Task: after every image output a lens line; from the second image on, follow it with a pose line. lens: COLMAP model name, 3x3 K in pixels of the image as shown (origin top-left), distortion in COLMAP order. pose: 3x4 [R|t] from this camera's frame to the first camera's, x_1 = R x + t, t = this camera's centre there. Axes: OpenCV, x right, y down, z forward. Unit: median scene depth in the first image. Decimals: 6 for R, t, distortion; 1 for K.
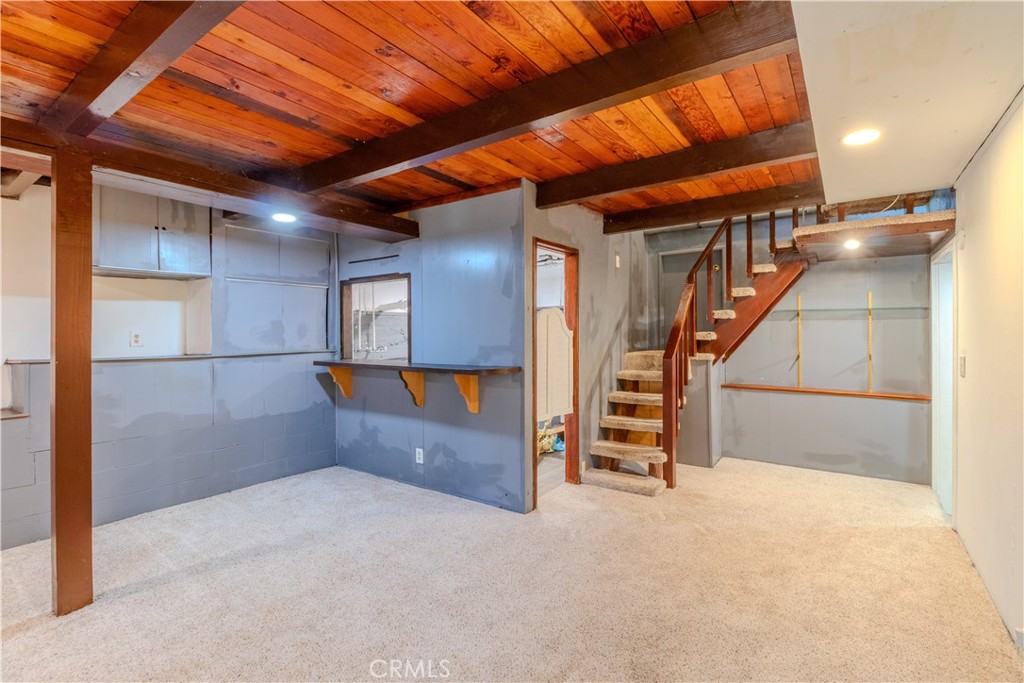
lens RADIAL K [[473.2, 0, 512.0], [0, 473.2, 341.5], [0, 0, 1]] dist [0.001411, 0.000143]
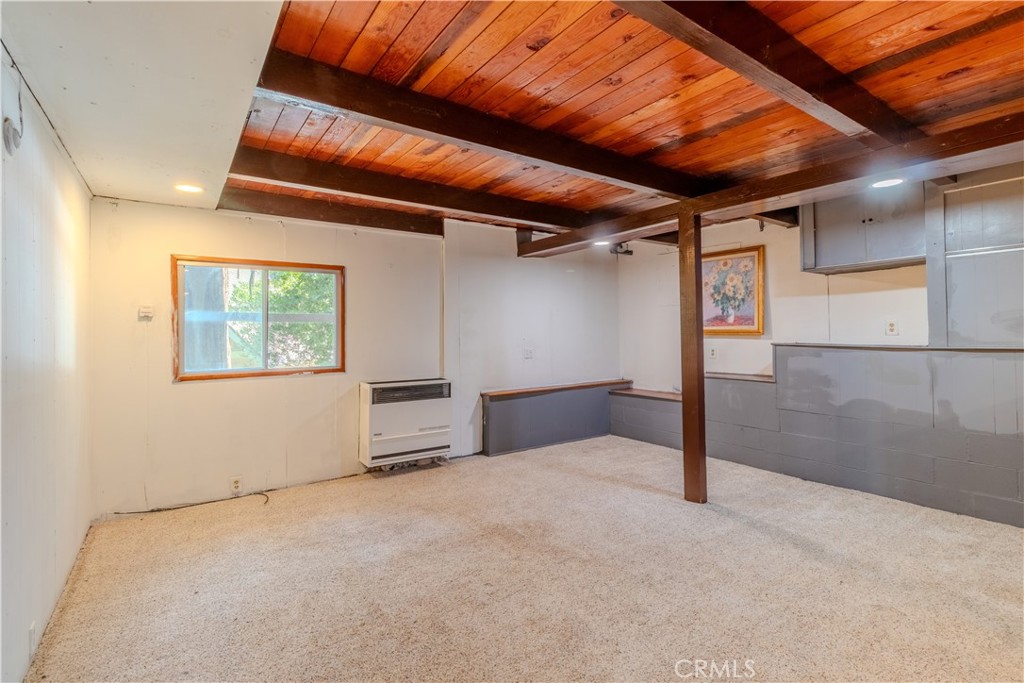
lens RADIAL K [[473.2, 0, 512.0], [0, 473.2, 341.5], [0, 0, 1]] dist [0.001411, 0.000143]
pose [[-0.325946, 0.036335, -0.944690, 0.528804], [0.005355, 0.999316, 0.036588, -0.020891], [0.945373, 0.006867, -0.325918, 0.662630]]
